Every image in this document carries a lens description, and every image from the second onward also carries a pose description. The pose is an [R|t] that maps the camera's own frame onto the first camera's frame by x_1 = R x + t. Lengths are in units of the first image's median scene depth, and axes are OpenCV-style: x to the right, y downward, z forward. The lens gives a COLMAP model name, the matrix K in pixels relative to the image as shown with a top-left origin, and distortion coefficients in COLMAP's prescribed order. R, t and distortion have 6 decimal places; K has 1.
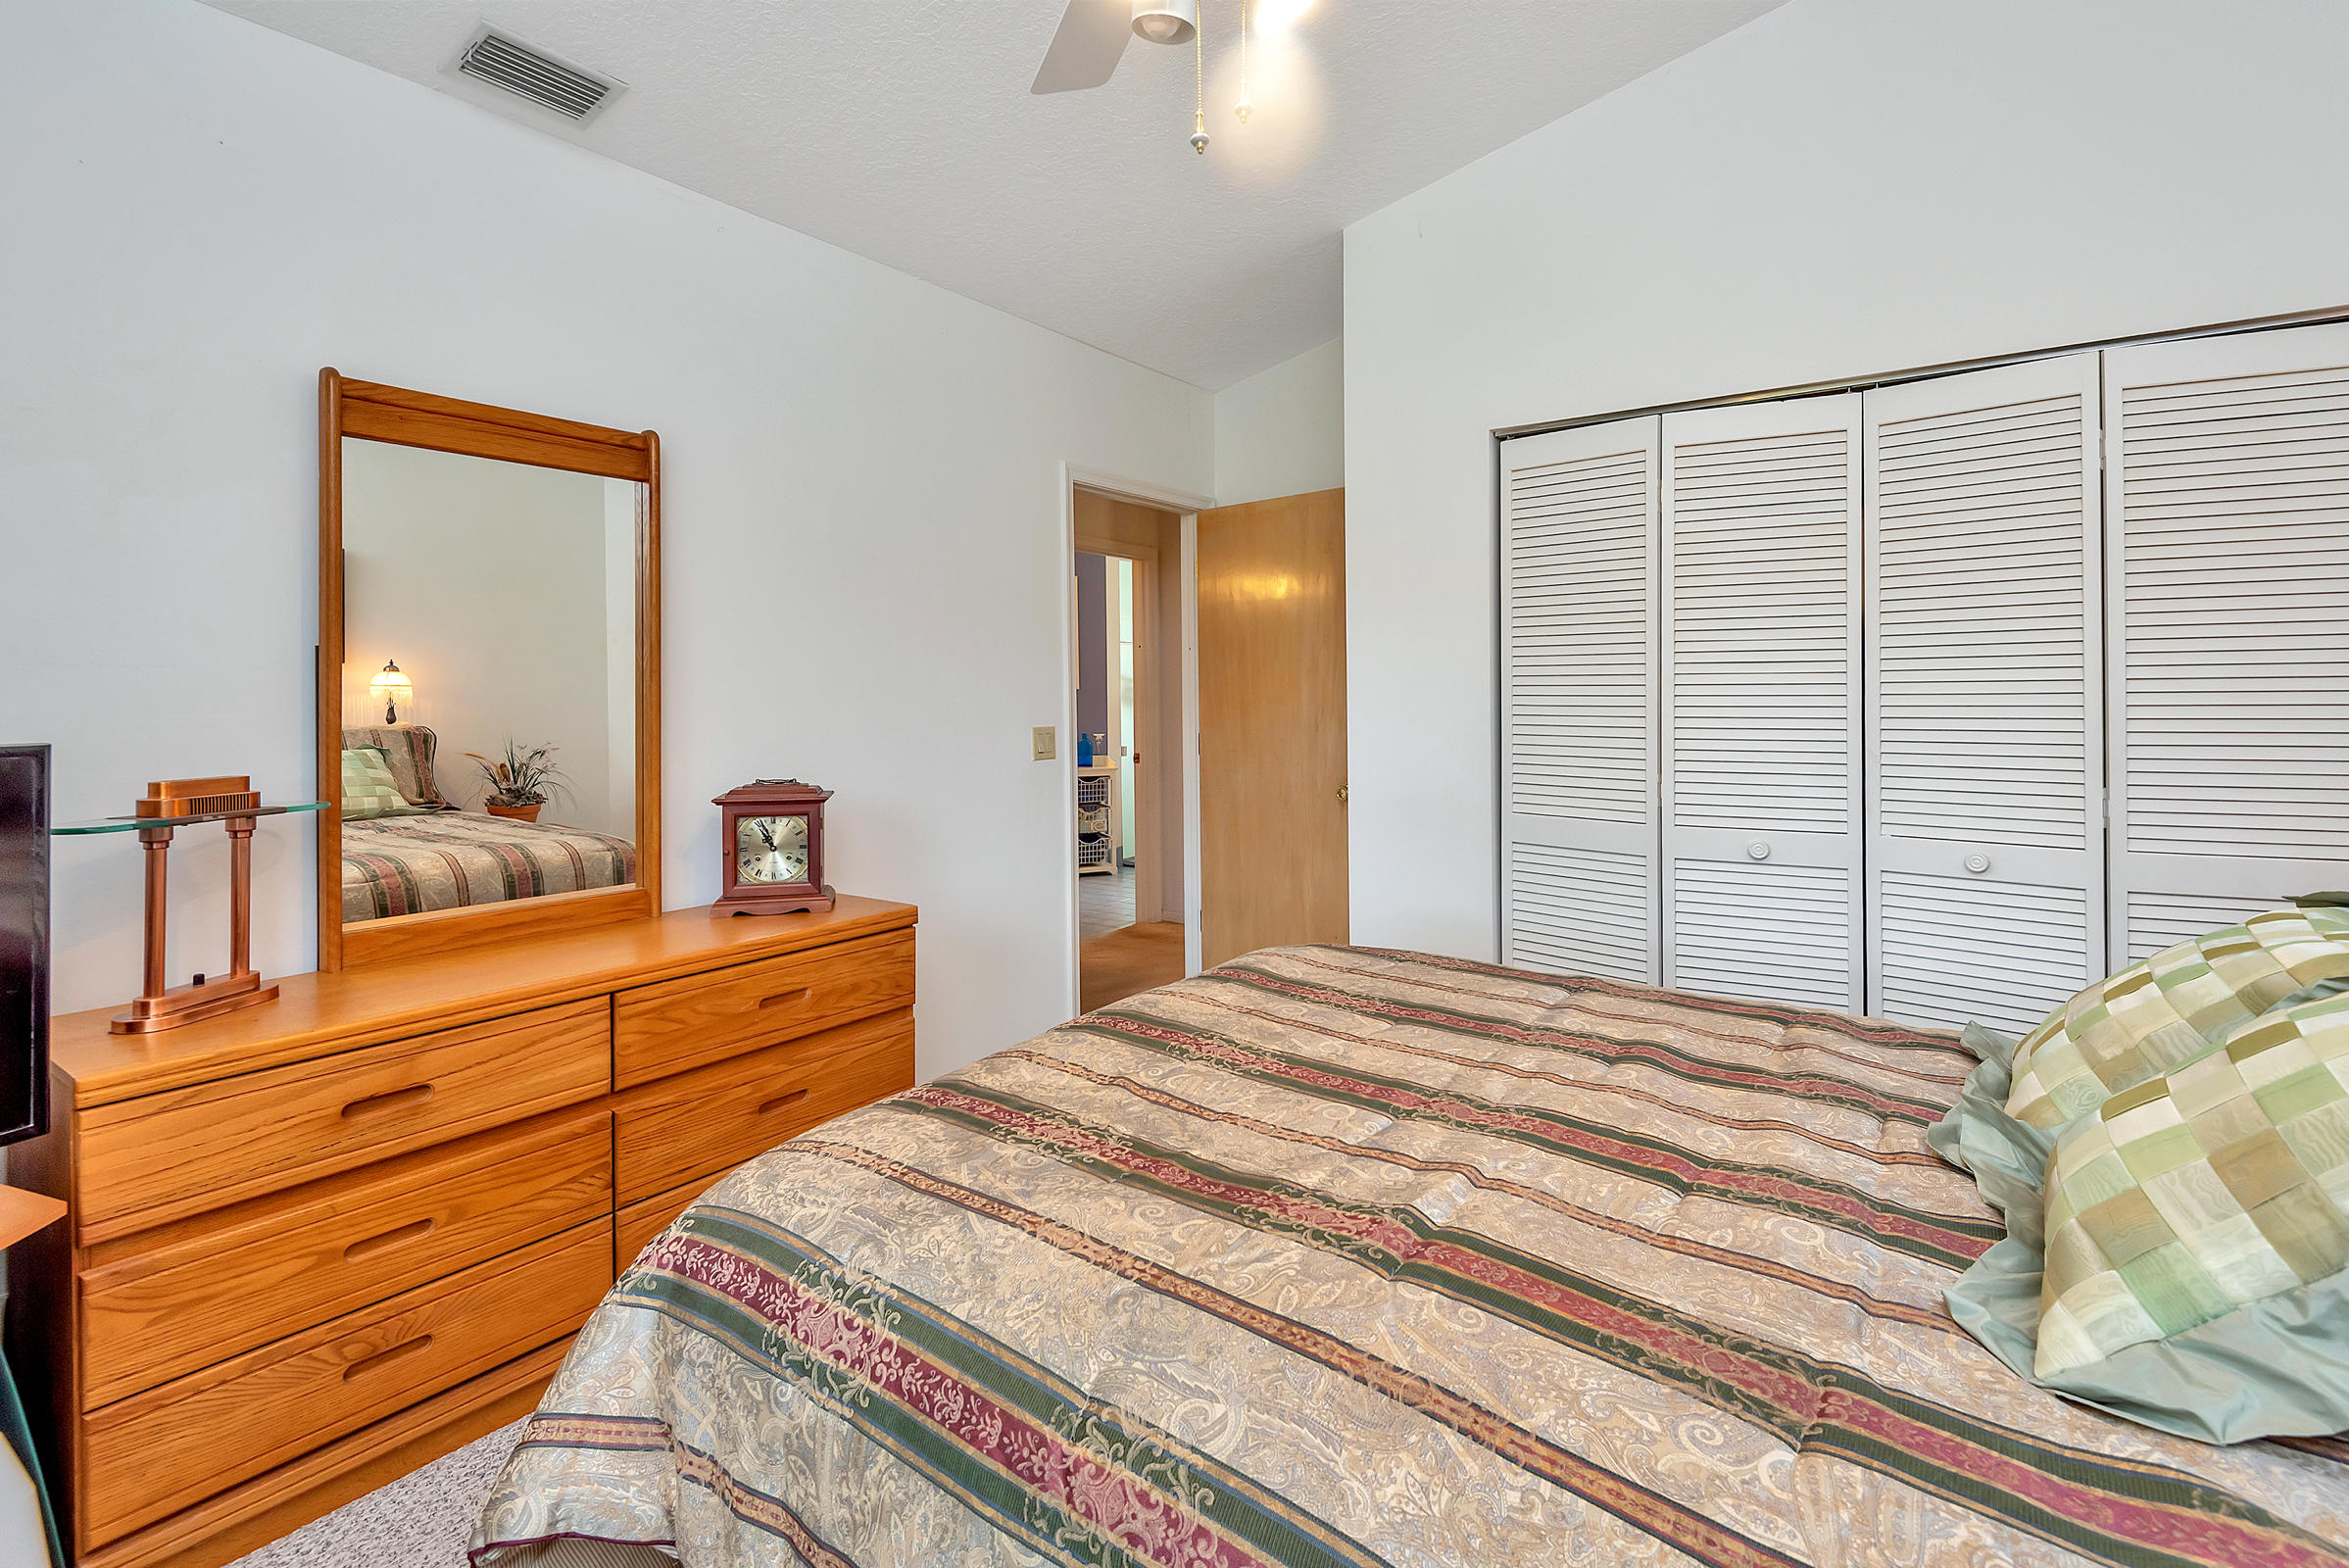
lens RADIAL K [[1075.2, 0, 1183.5], [0, 1075.2, 697.9], [0, 0, 1]] dist [-0.004855, -0.000734]
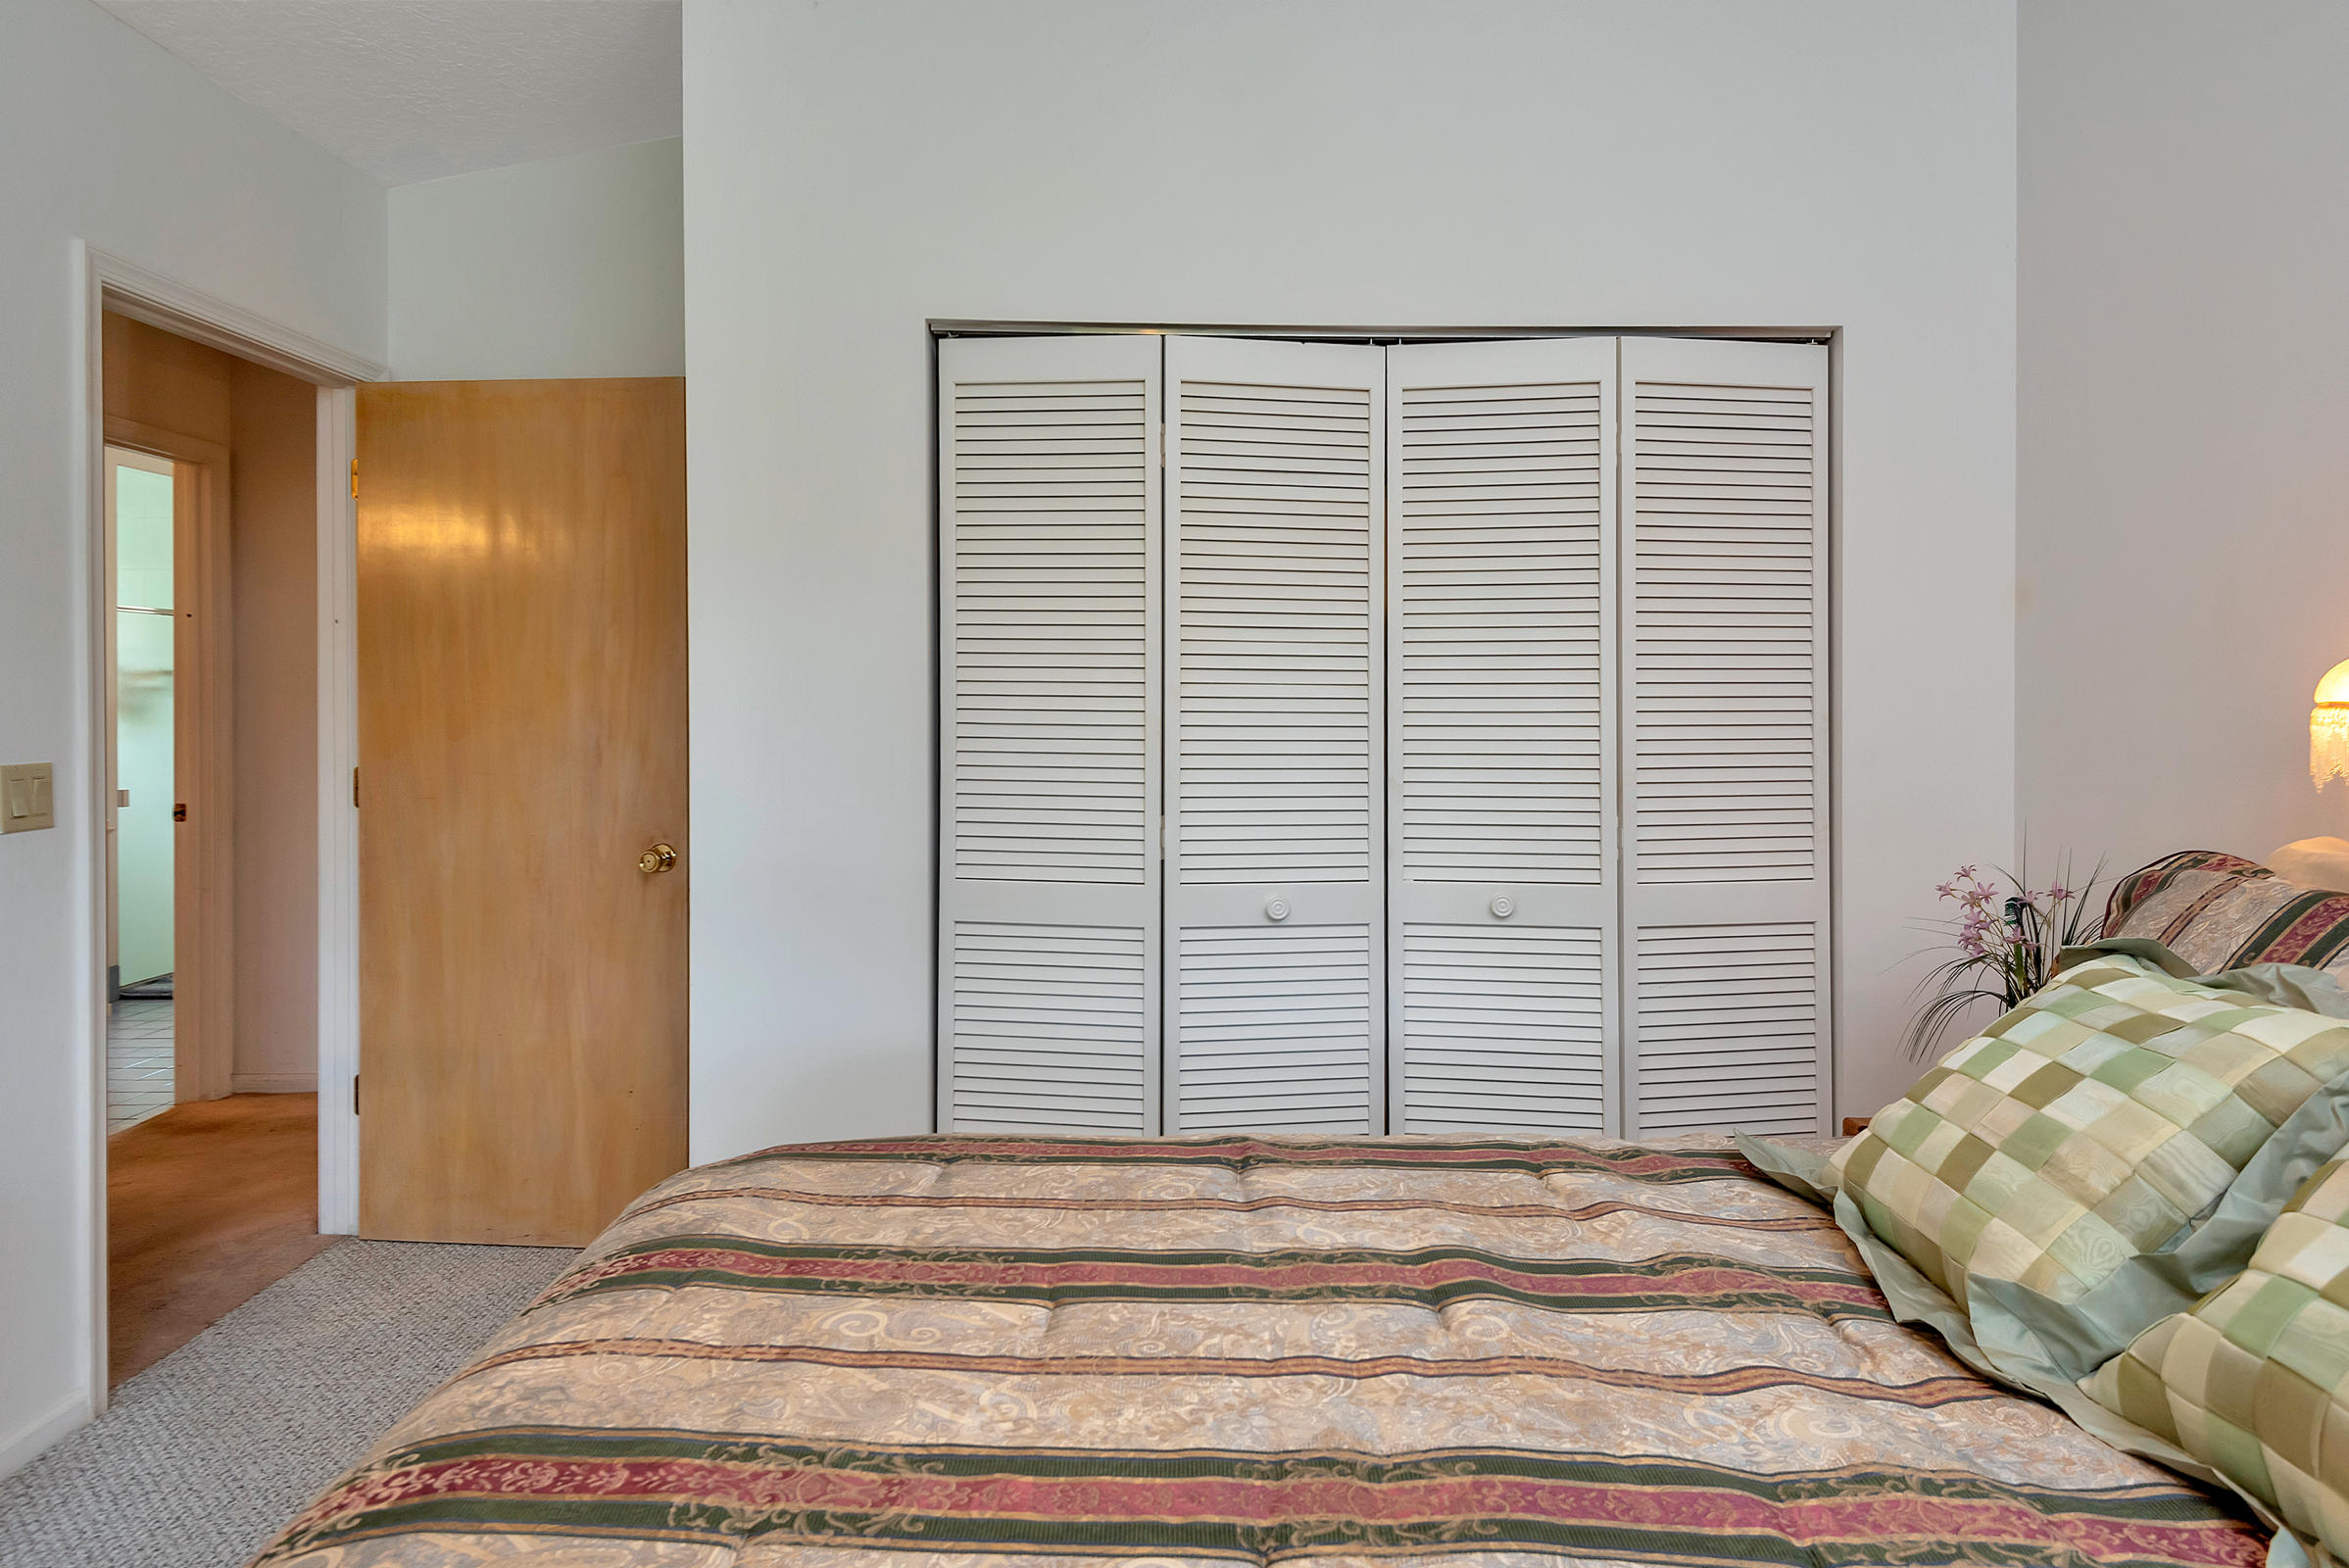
lens RADIAL K [[1341.8, 0, 1189.0], [0, 1341.8, 698.9], [0, 0, 1]] dist [0.020909, -0.001327]
pose [[0.800692, 0.011391, 0.598968, -0.100455], [-0.007357, 0.999931, -0.009182, -0.001884], [-0.599031, 0.002945, 0.800721, 0.241017]]
